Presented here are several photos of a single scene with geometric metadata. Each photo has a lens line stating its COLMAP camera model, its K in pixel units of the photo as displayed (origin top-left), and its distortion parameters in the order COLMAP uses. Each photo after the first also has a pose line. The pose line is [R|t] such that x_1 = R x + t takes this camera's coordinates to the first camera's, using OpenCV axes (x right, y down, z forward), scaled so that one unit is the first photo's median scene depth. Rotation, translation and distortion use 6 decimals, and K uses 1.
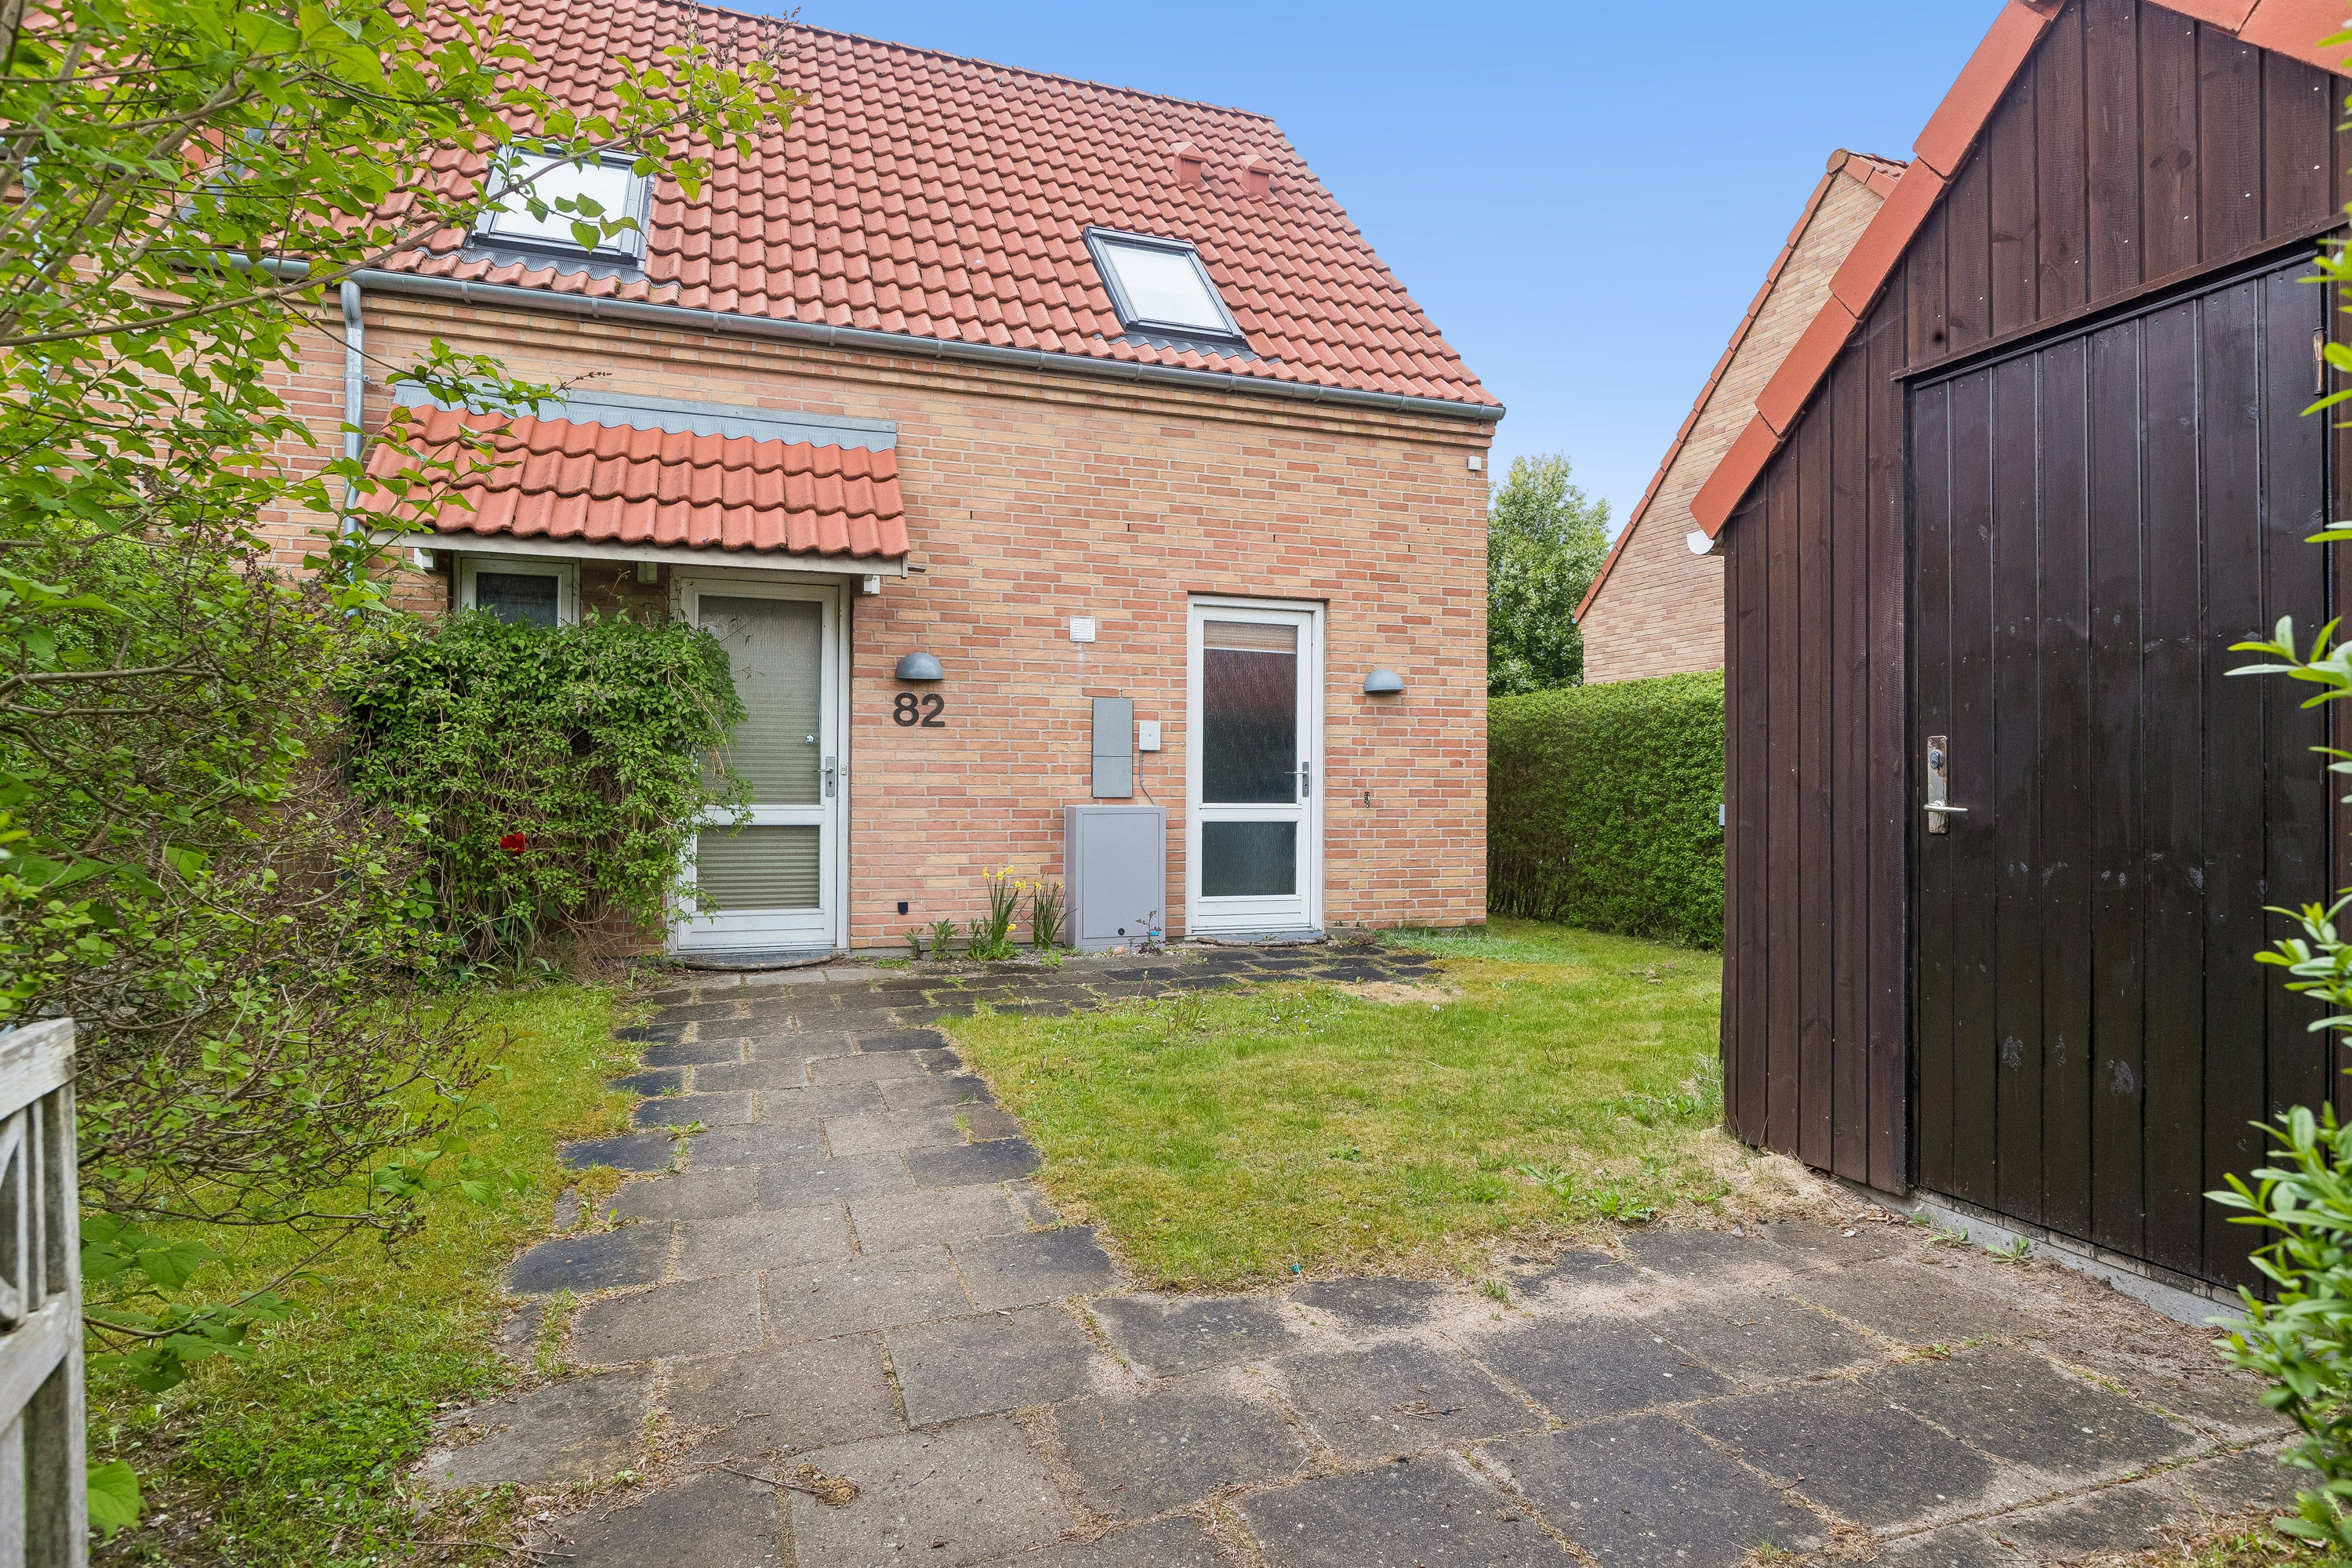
lens RADIAL K [[1280.7, 0, 1177.3], [0, 1280.7, 786.7], [0, 0, 1]] dist [-0.003637, 0.001813]
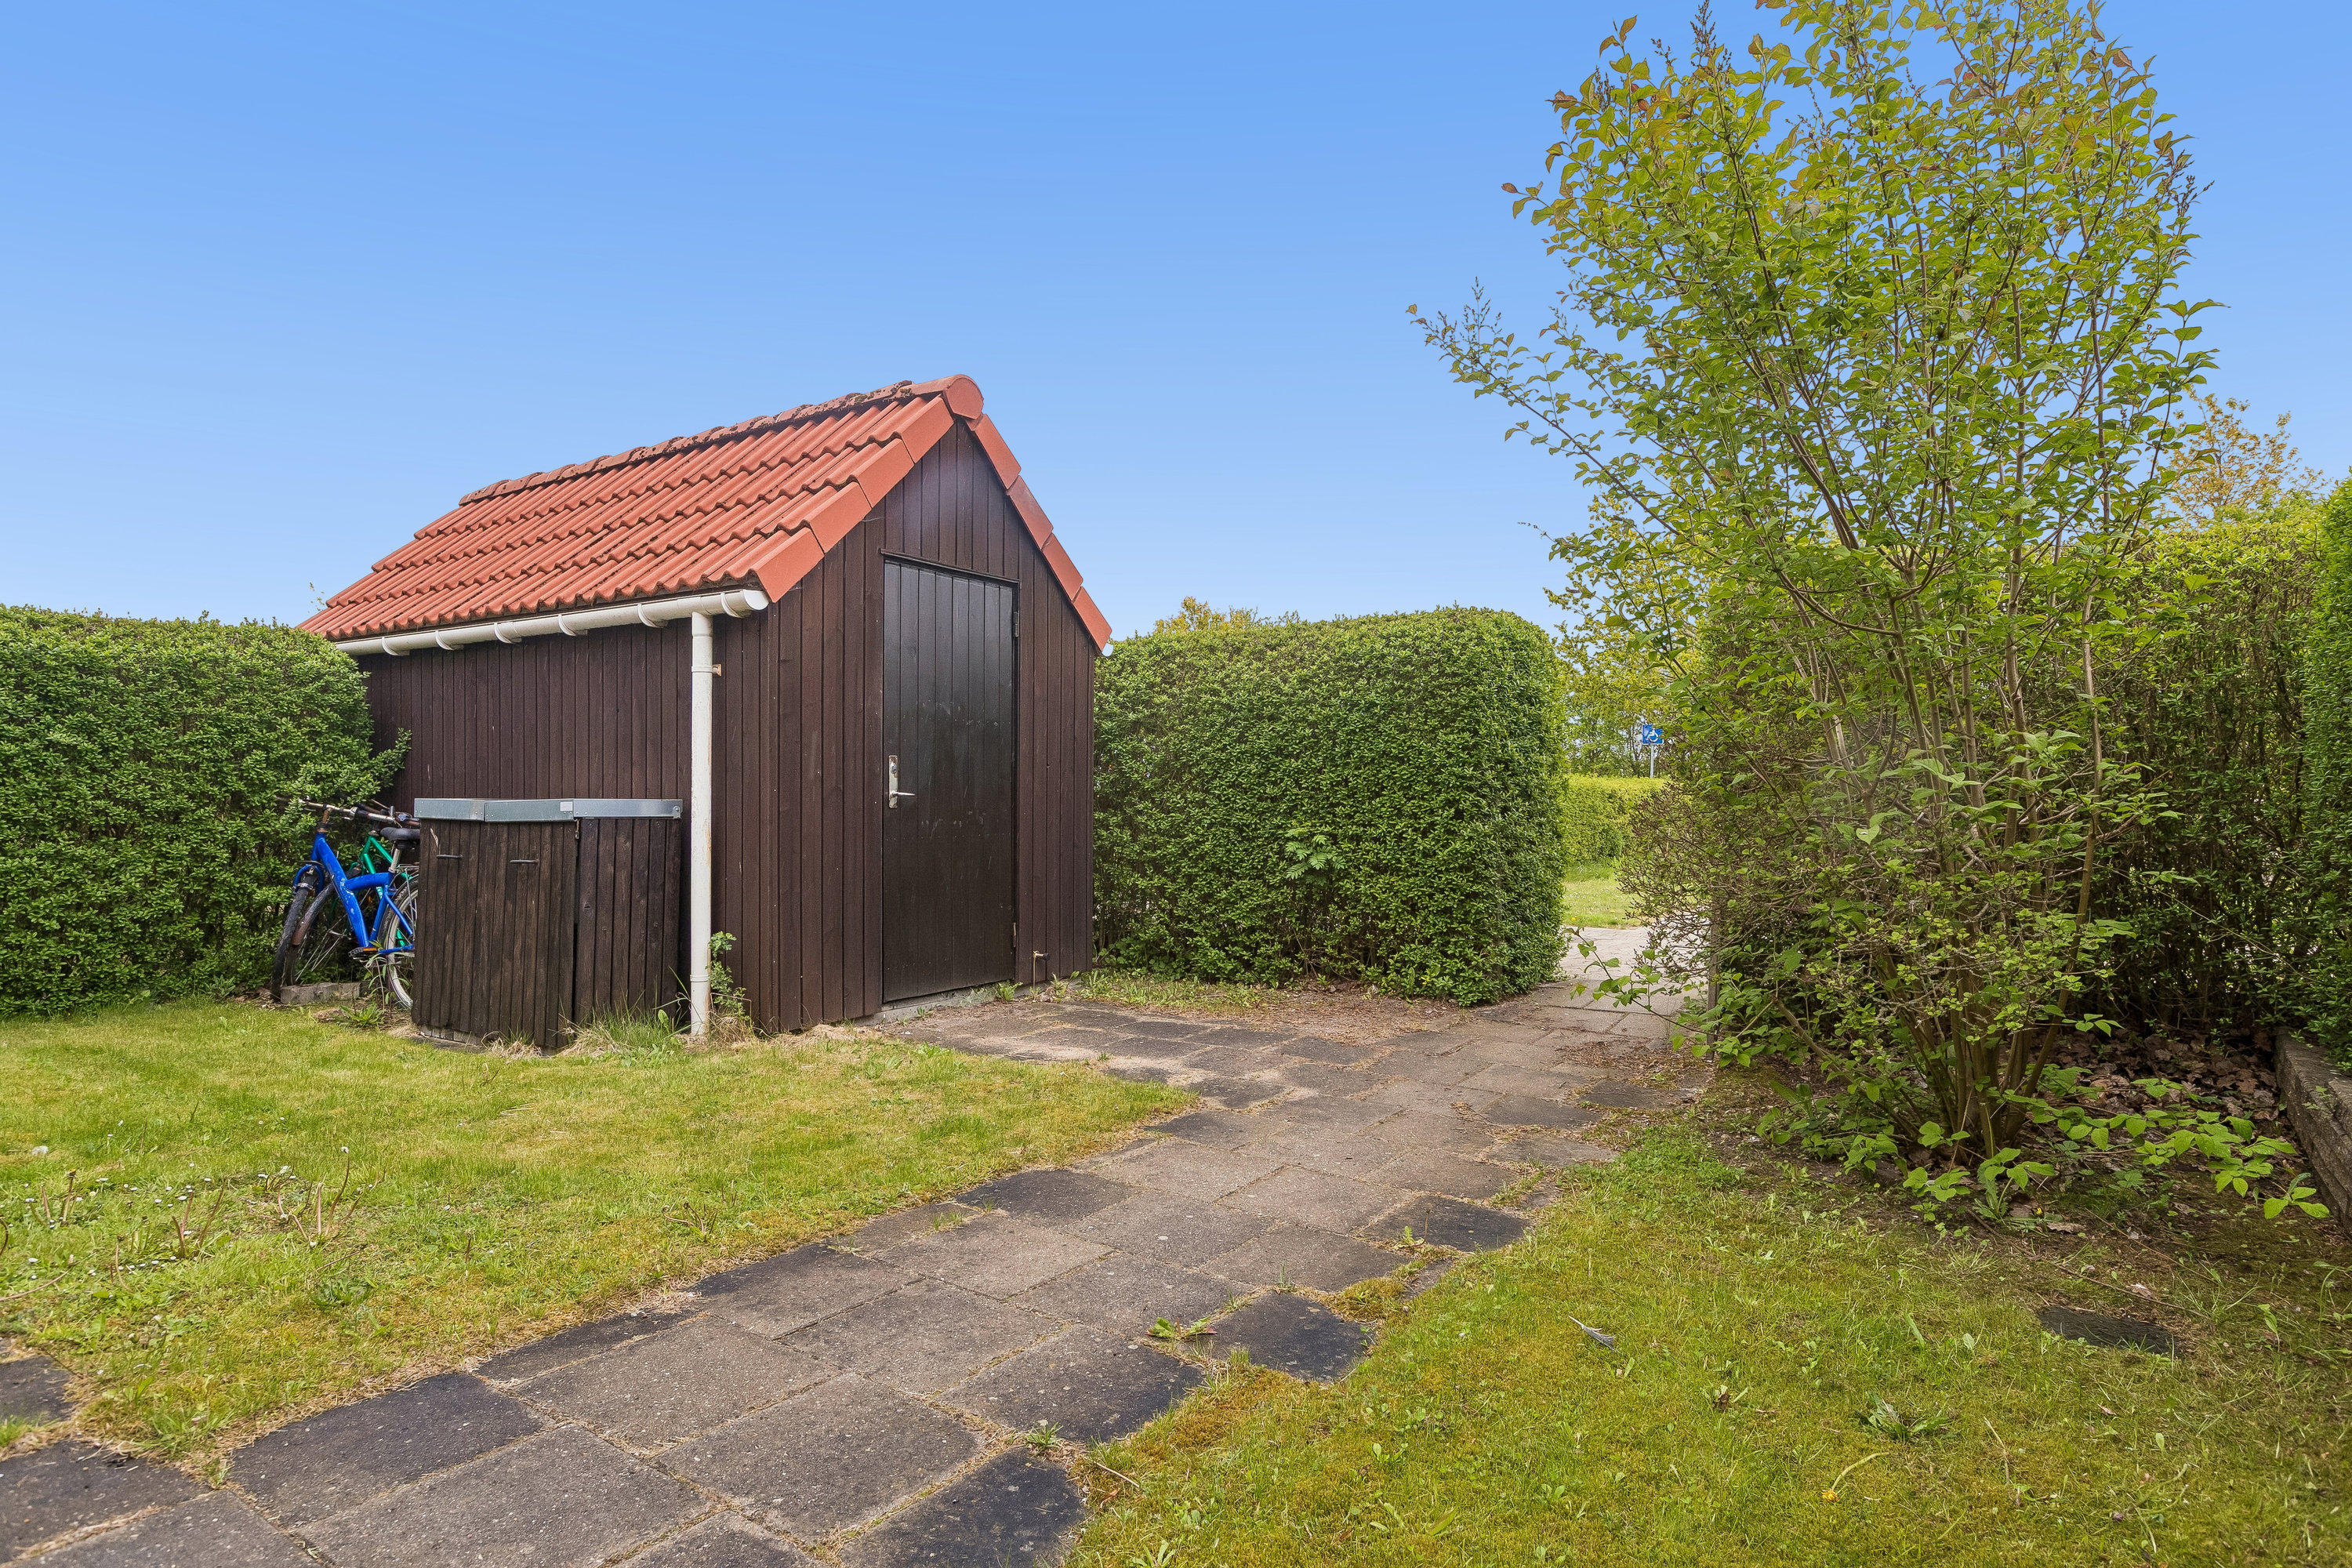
lens RADIAL K [[1280.7, 0, 1174.6], [0, 1280.7, 775.5], [0, 0, 1]] dist [-0.003637, 0.001813]
pose [[-0.588398, 0.000532, 0.808571, -1.124917], [-0.004700, 0.999981, -0.004077, -0.005090], [-0.808558, -0.006199, -0.588384, 1.727639]]
